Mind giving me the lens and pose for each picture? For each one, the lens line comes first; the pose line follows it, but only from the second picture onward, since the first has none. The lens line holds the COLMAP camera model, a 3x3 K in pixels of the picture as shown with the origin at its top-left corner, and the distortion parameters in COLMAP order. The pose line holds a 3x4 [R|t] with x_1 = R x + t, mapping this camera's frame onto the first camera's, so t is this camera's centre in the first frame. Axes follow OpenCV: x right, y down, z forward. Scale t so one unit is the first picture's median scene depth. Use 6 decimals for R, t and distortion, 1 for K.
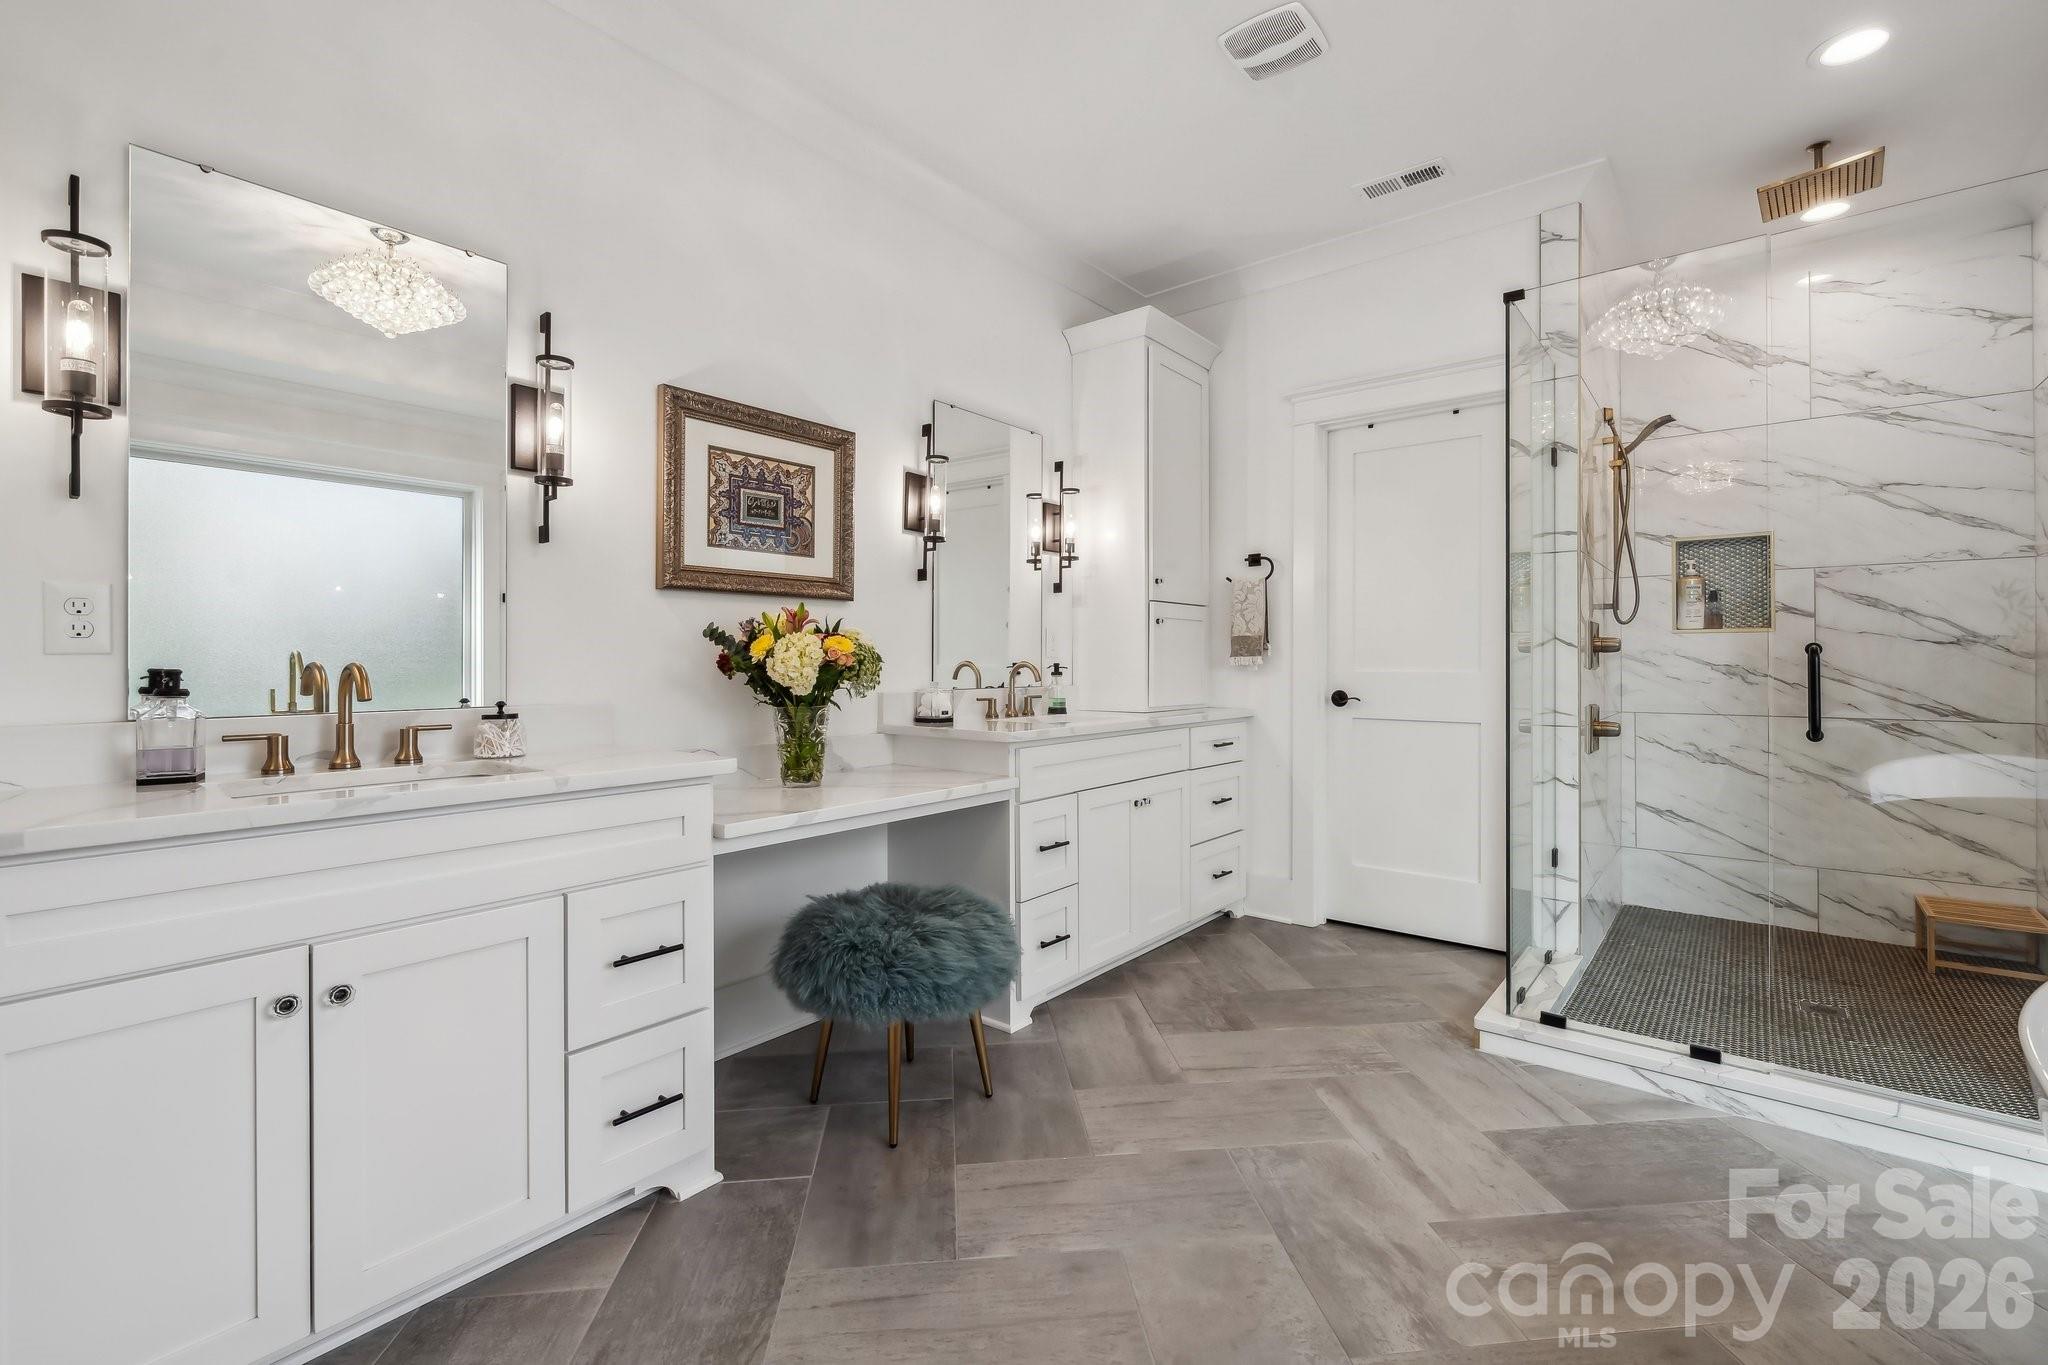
lens RADIAL K [[888.2, 0, 1039.1], [0, 888.2, 658.9], [0, 0, 1]] dist [-0.001282, 0.000558]
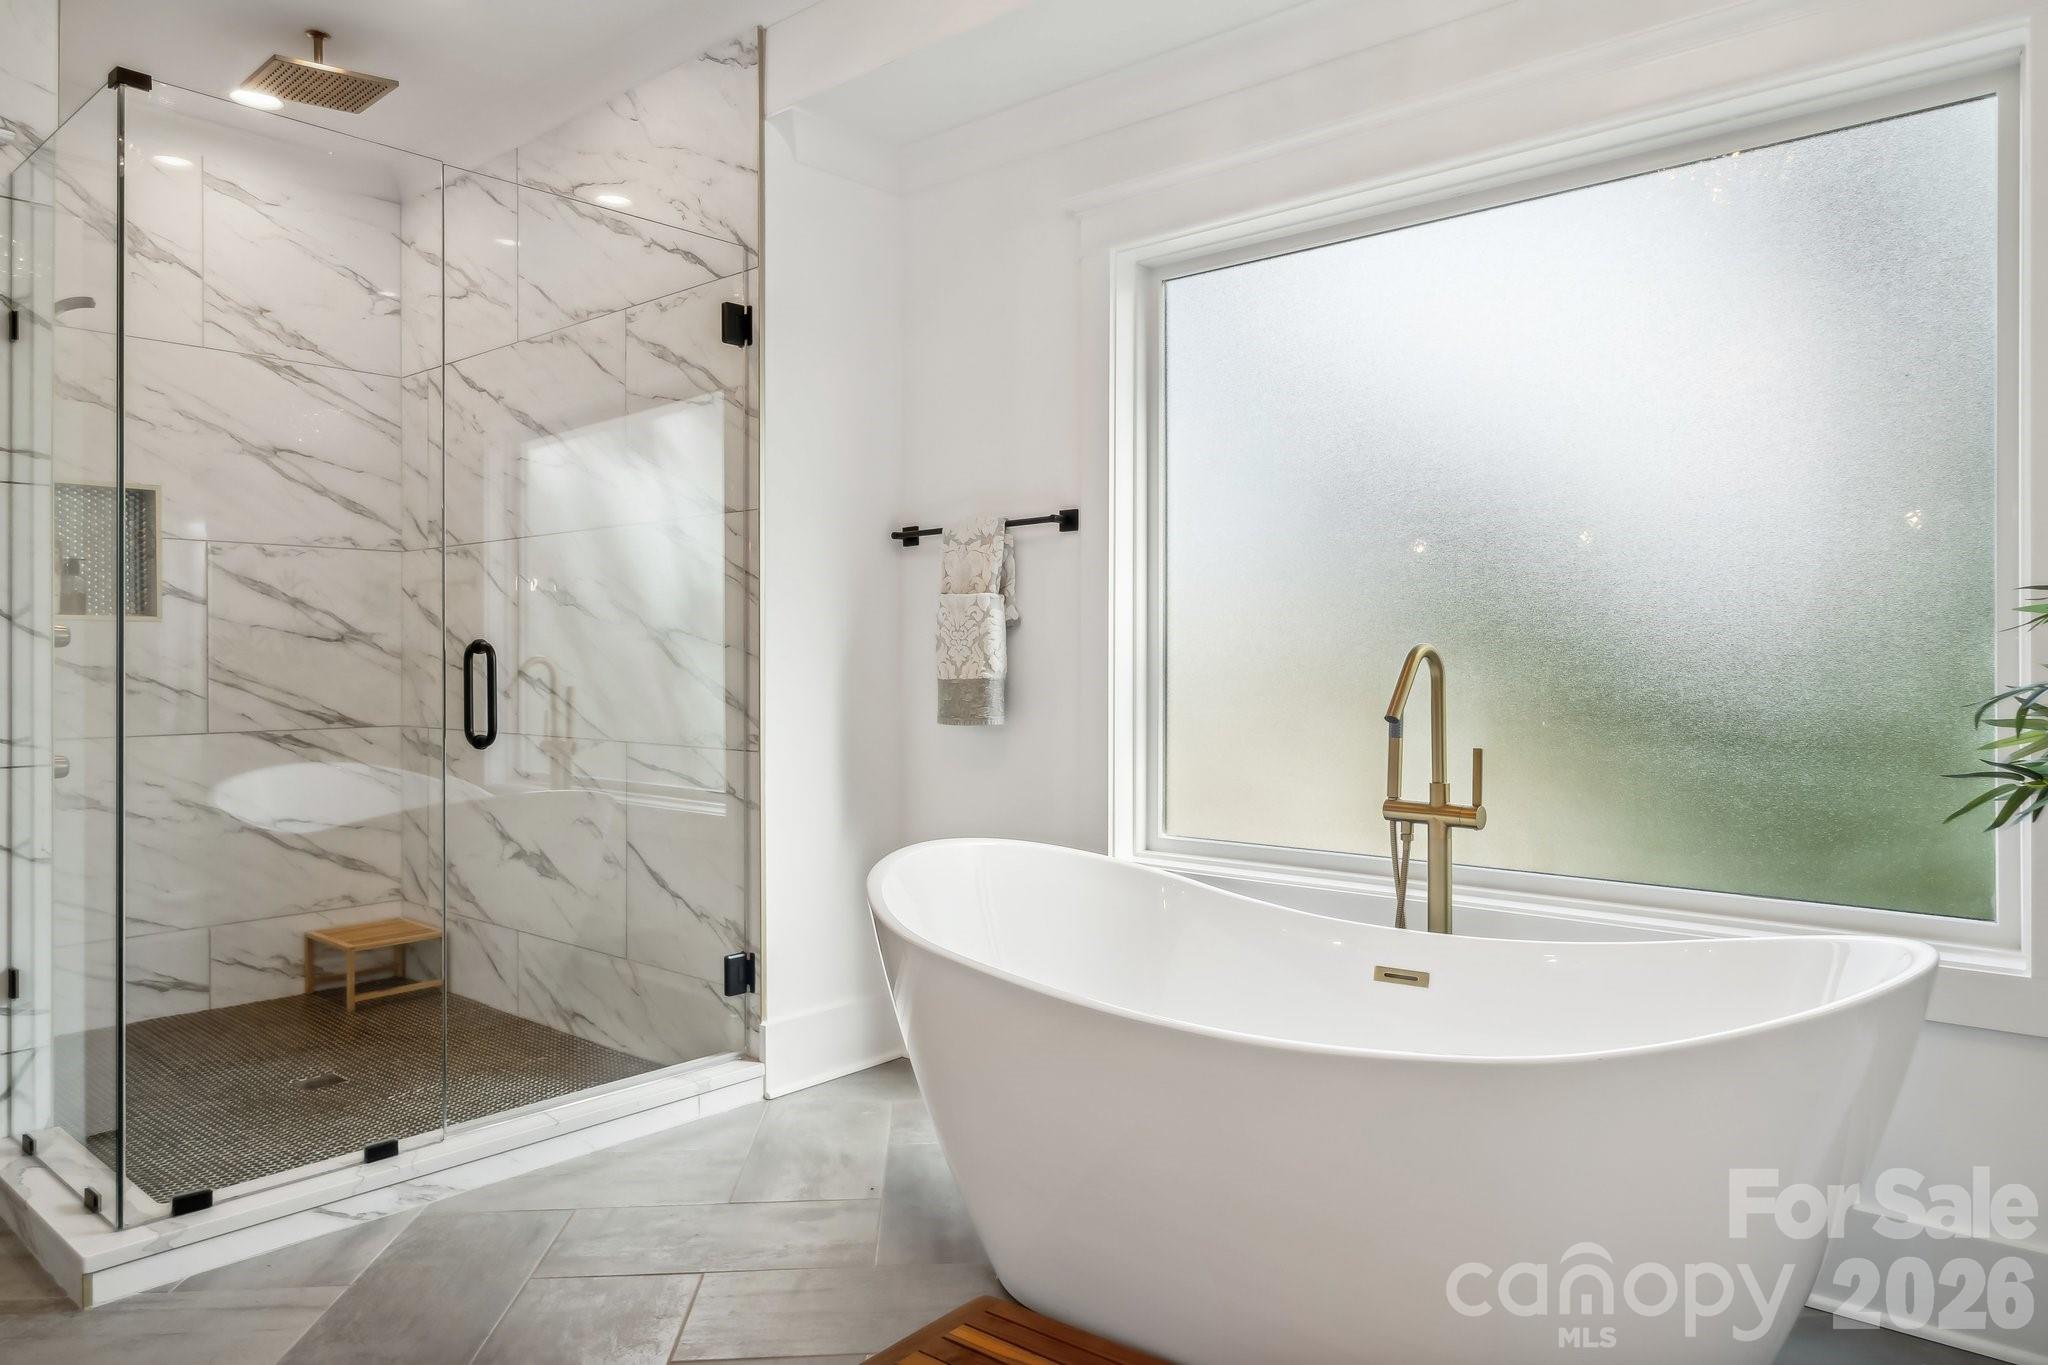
lens RADIAL K [[1343.4, 0, 1040.7], [0, 1343.4, 655.9], [0, 0, 1]] dist [0.006121, 0.000233]
pose [[0.039293, 0.002787, 0.999224, -0.304225], [0.000930, 0.999996, -0.002826, 0.002379], [-0.999227, 0.001040, 0.039290, 0.249319]]
